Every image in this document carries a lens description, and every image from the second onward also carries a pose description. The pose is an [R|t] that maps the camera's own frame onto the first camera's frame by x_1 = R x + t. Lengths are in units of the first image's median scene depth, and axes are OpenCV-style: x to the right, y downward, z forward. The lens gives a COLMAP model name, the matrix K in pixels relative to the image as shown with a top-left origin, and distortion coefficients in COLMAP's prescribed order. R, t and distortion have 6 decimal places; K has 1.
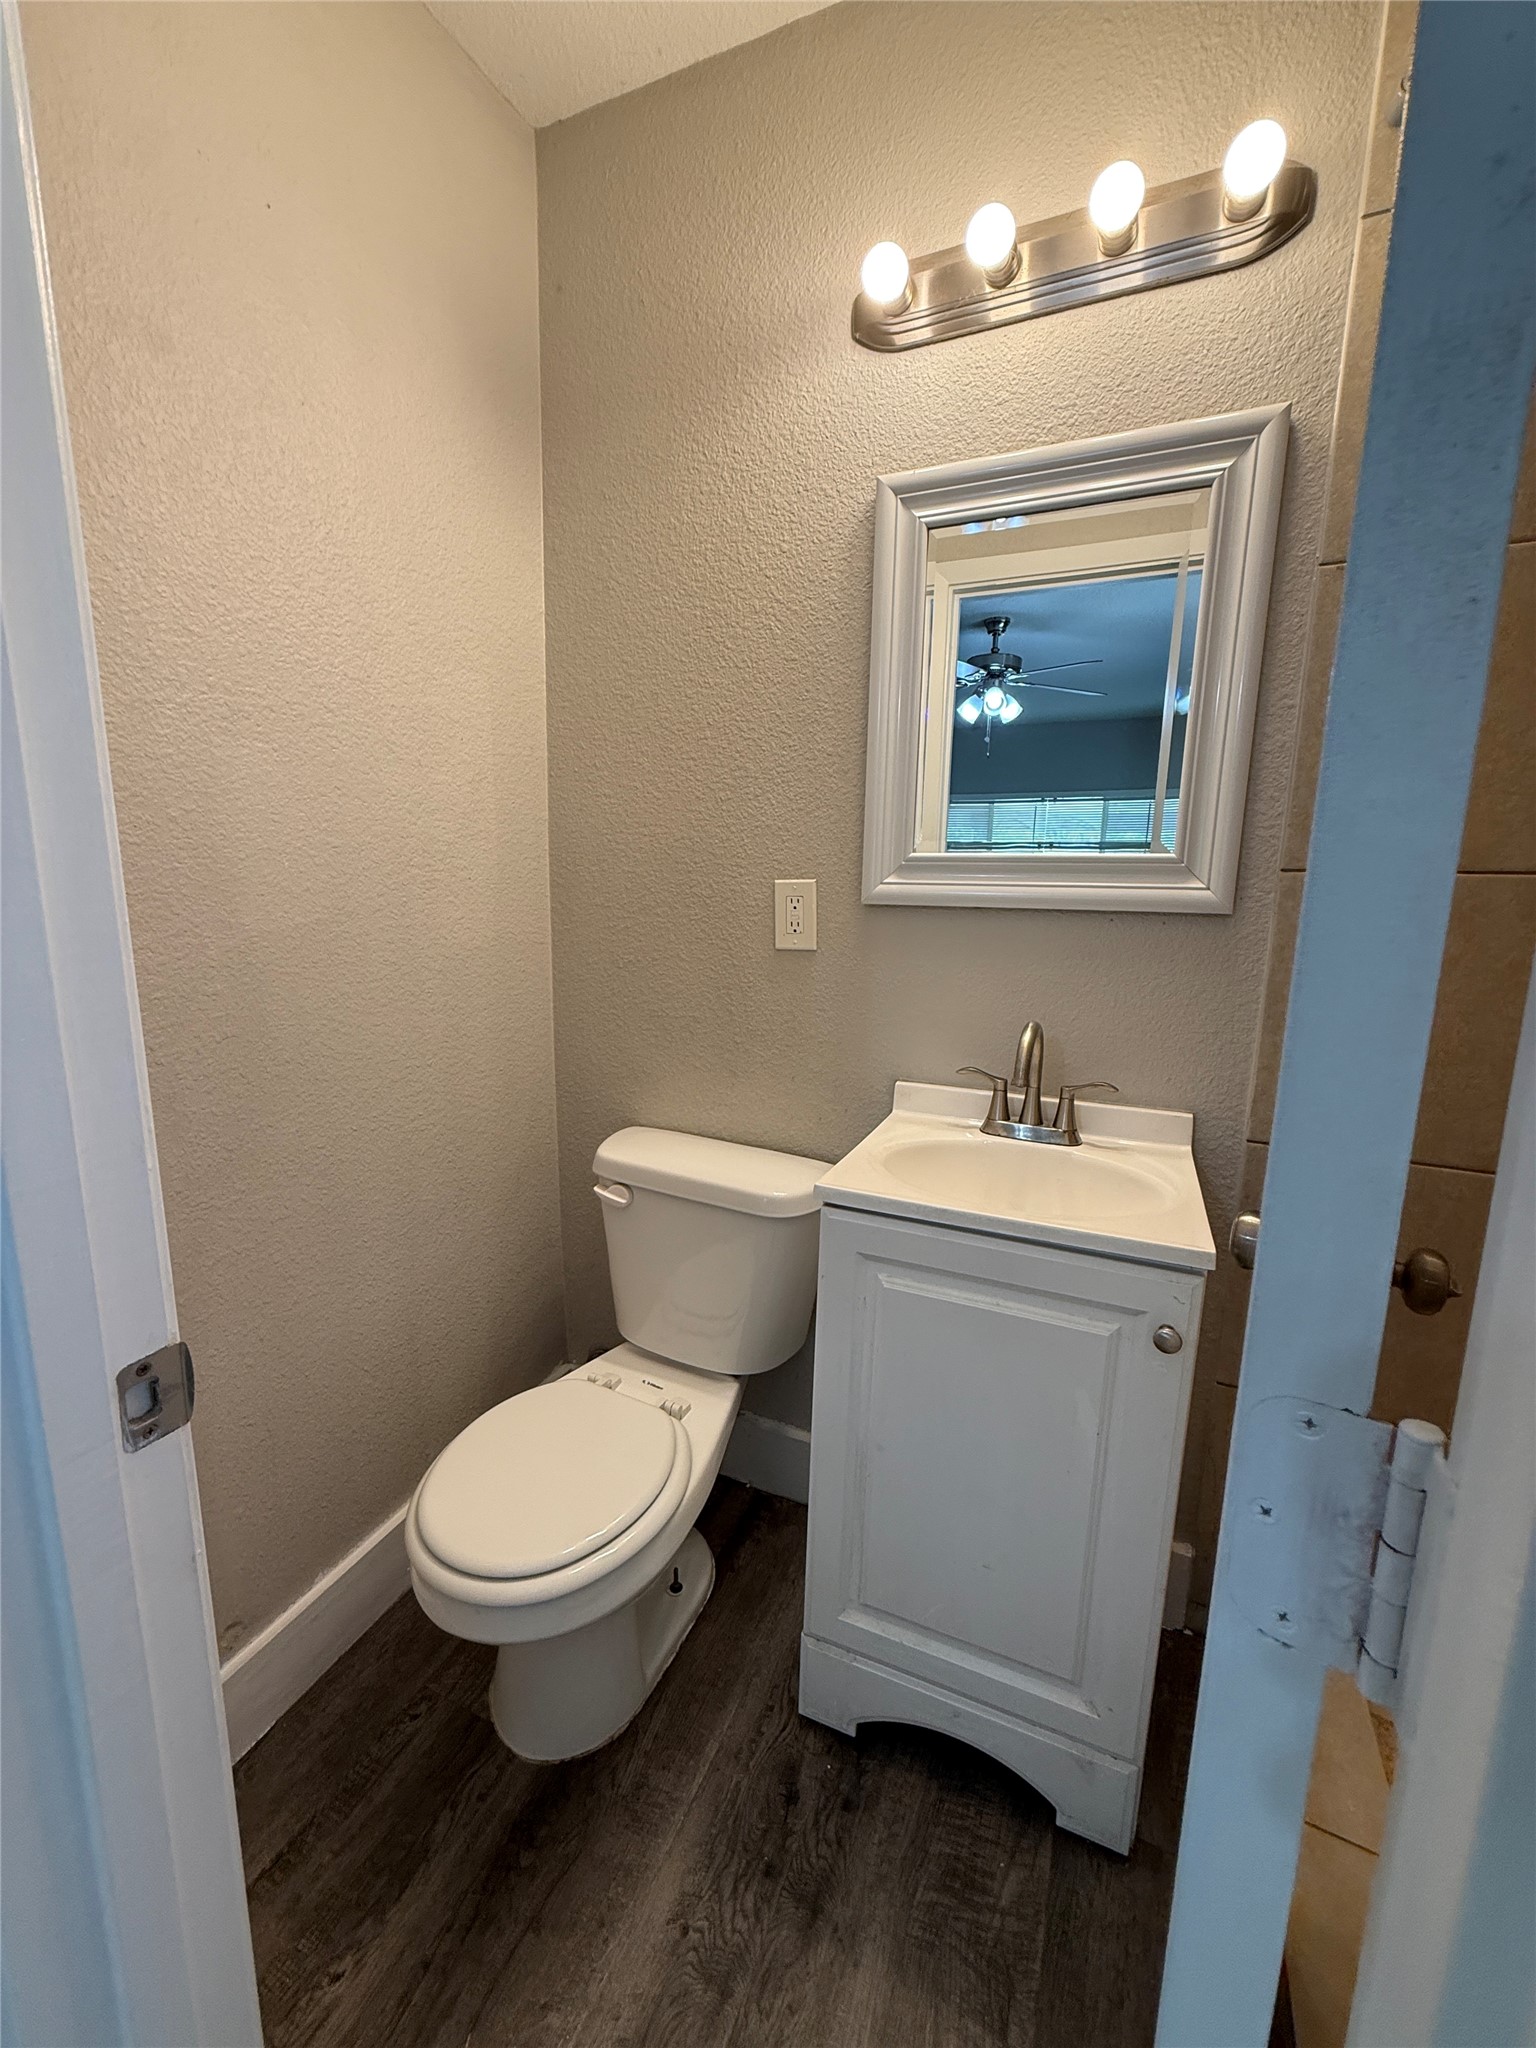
lens RADIAL K [[817.8, 0, 768.0], [0, 817.8, 1024.0], [0, 0, 1]] dist [-0.000757, 0.000462]
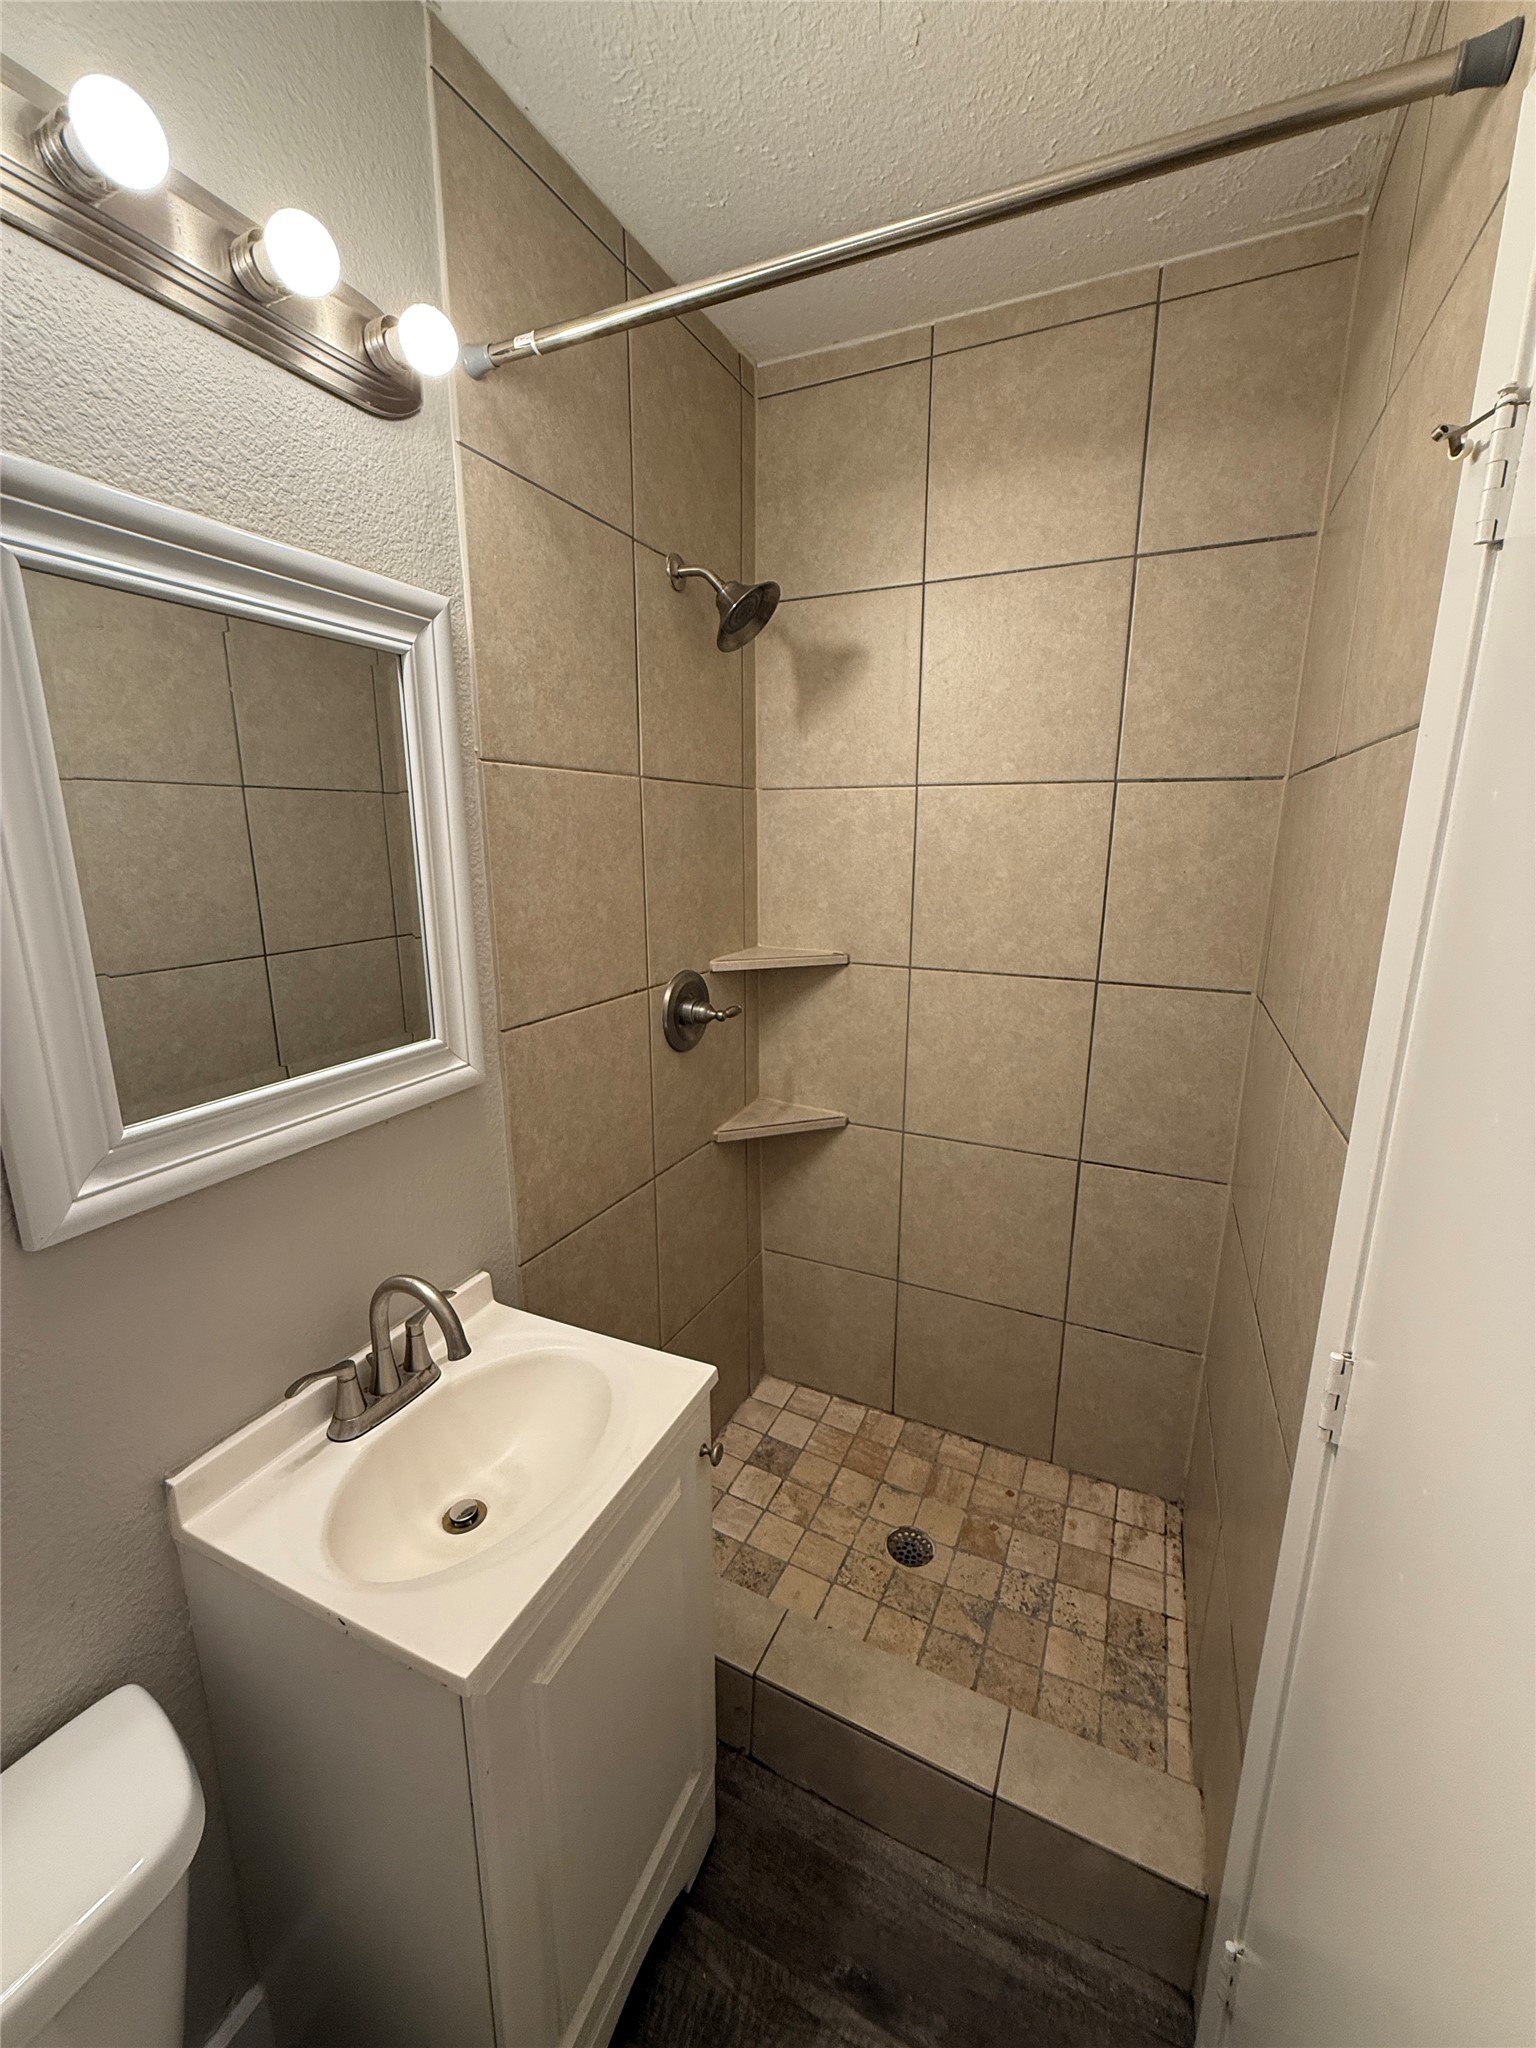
lens RADIAL K [[817.8, 0, 768.0], [0, 817.8, 1024.0], [0, 0, 1]] dist [-0.000757, 0.000462]
pose [[0.012371, -0.246469, 0.969072, -0.449420], [0.173164, 0.955031, 0.240688, -0.426820], [-0.984815, 0.164831, 0.054495, 0.633056]]
